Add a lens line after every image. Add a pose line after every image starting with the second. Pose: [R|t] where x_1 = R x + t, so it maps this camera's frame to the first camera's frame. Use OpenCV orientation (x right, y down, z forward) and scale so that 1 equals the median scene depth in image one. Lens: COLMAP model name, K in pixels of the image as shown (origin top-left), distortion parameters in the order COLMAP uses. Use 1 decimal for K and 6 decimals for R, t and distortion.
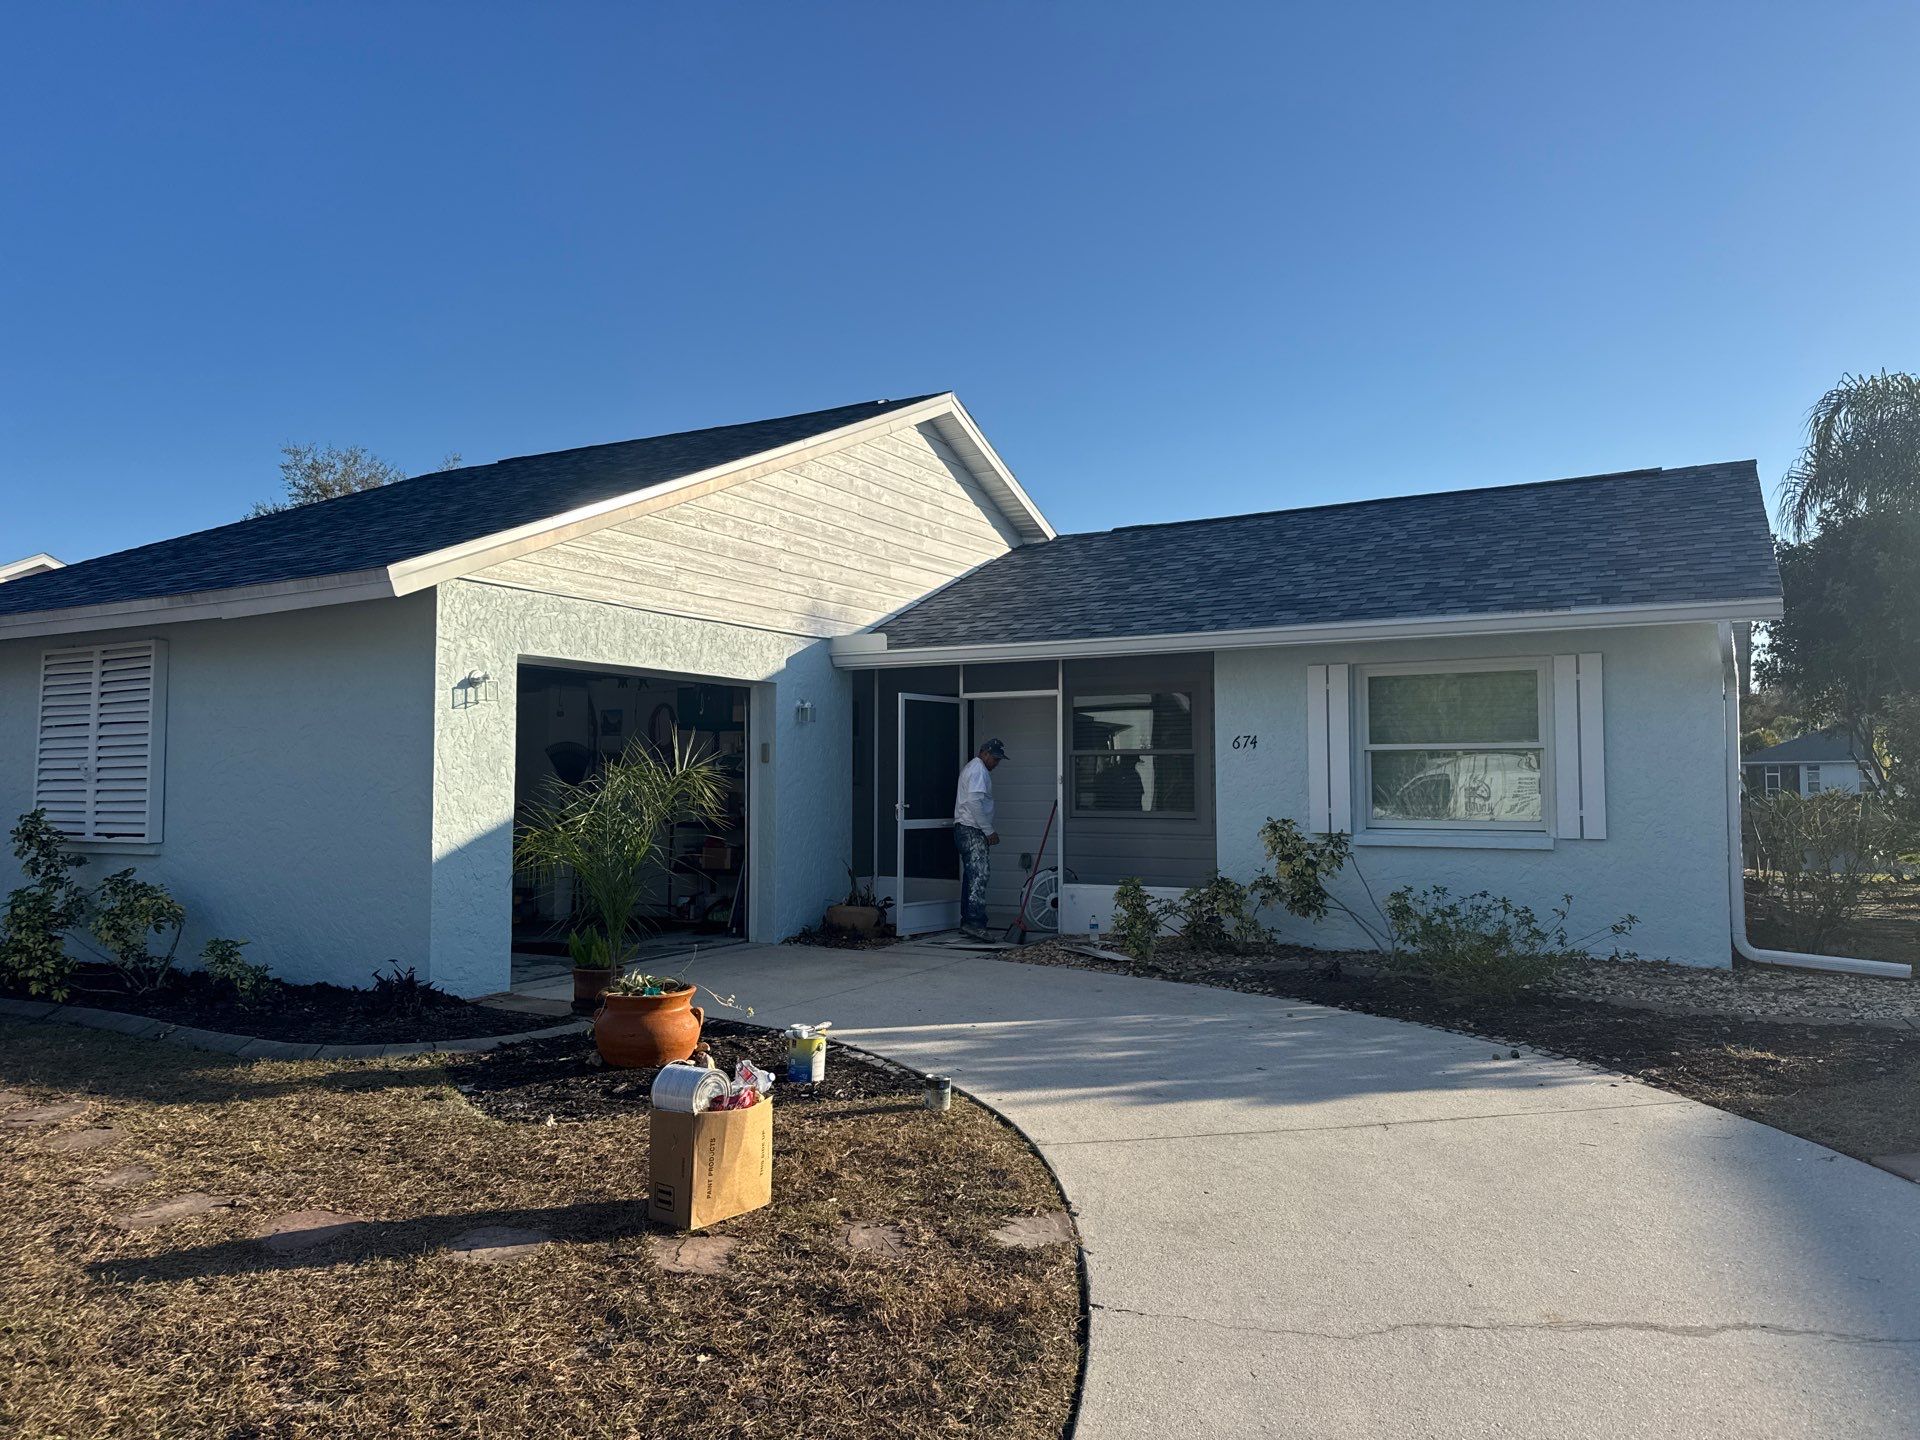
lens RADIAL K [[1382.3, 0, 960.0], [0, 1382.3, 720.0], [0, 0, 1]] dist [0.223795, -0.484091]
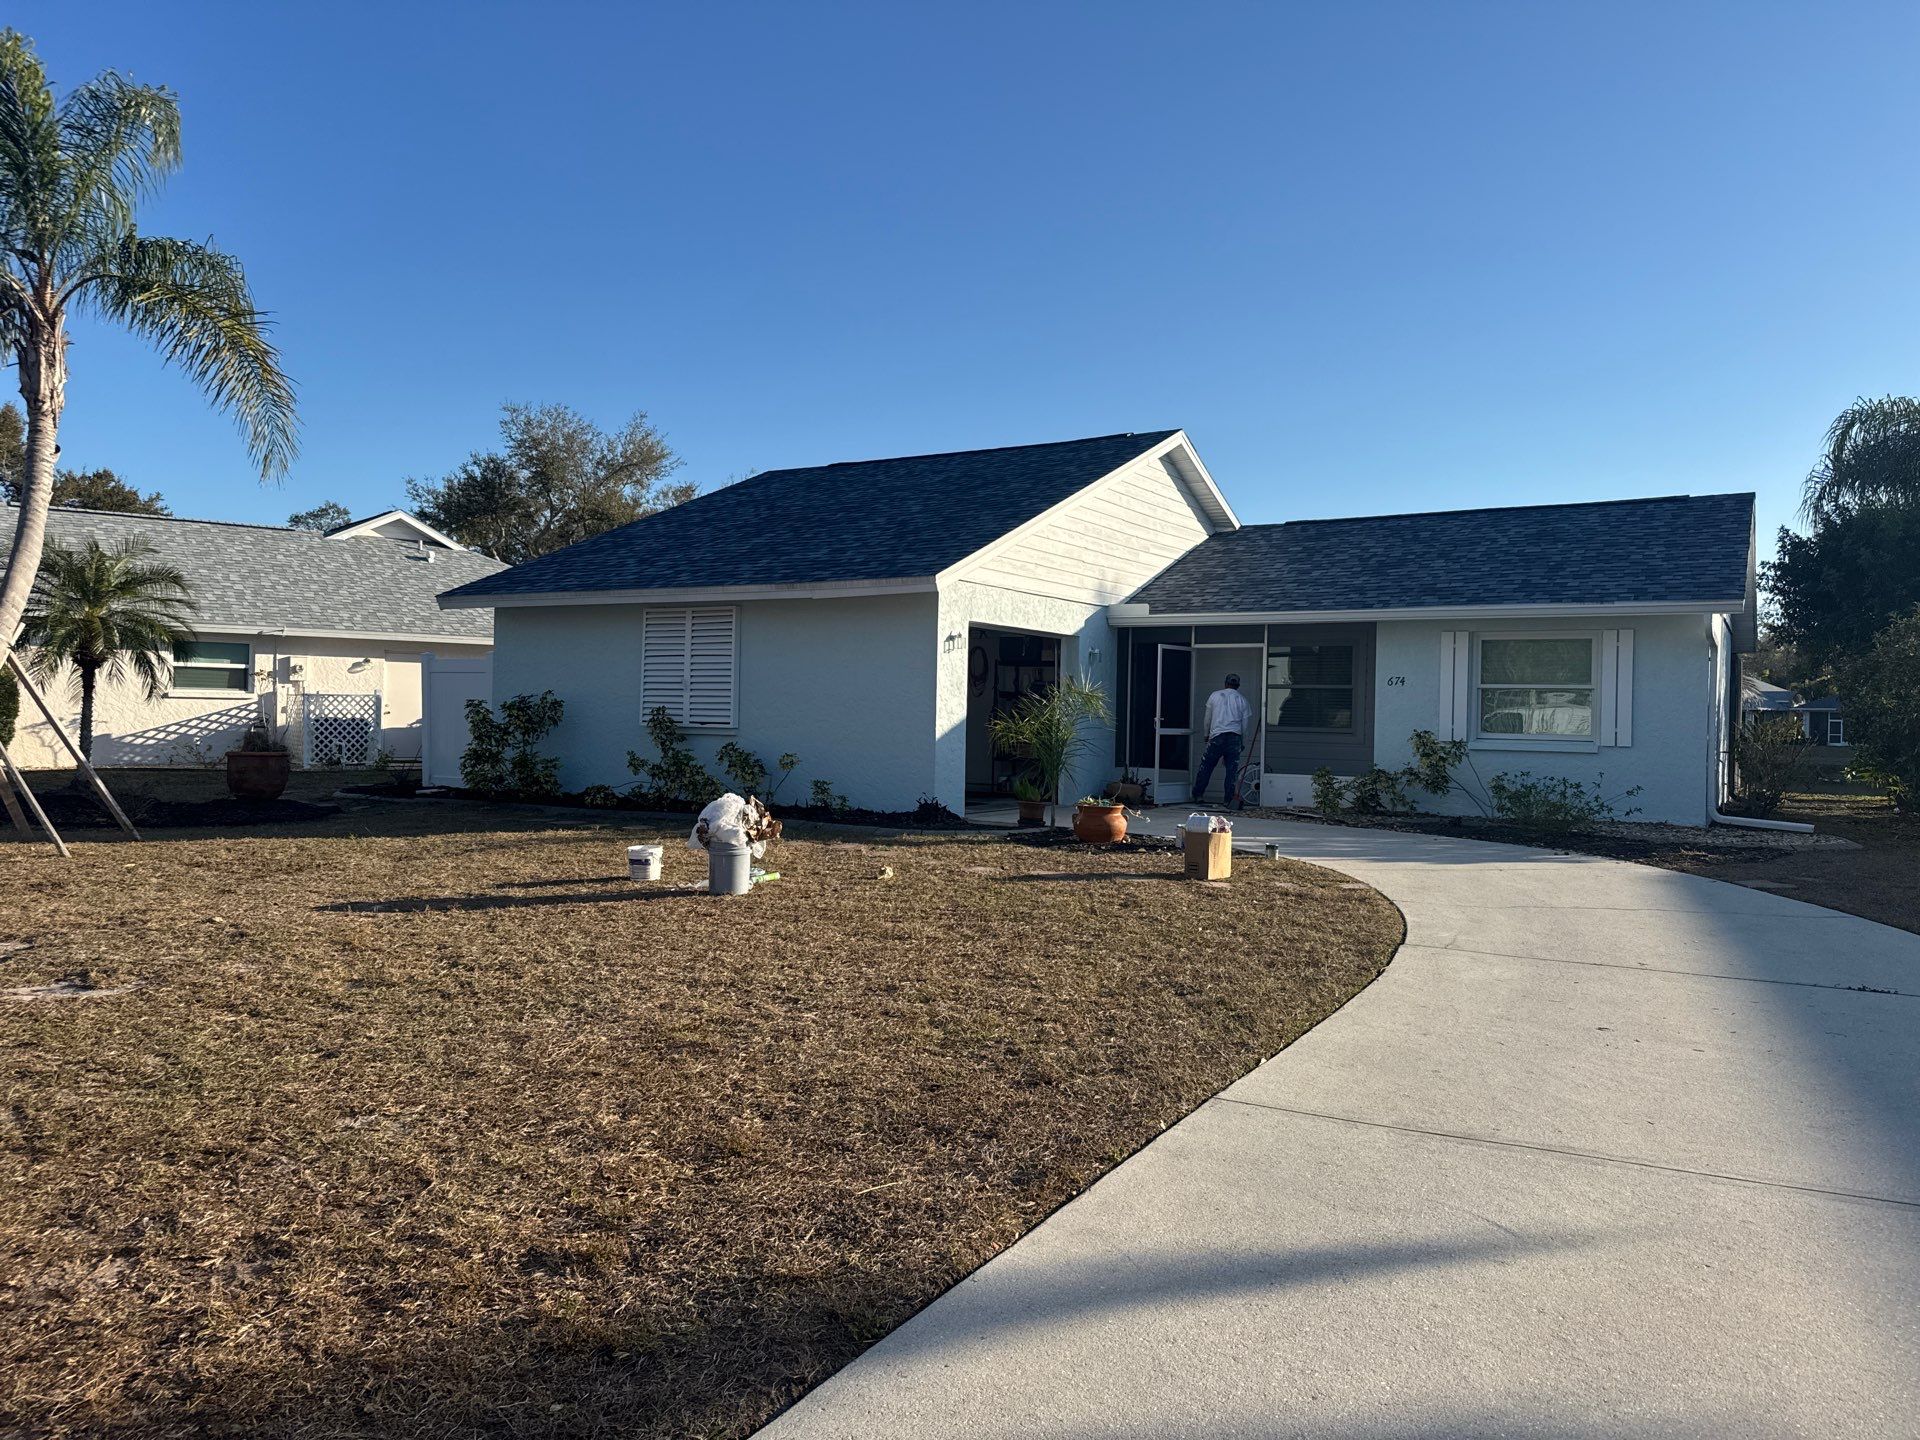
lens RADIAL K [[1331.9, 0, 960.0], [0, 1331.9, 720.0], [0, 0, 1]] dist [0.152569, -0.319029]
pose [[0.998124, 0.022646, -0.056878, -0.175873], [-0.019693, 0.998456, 0.051946, -0.008511], [0.057967, -0.050728, 0.997029, -0.467812]]
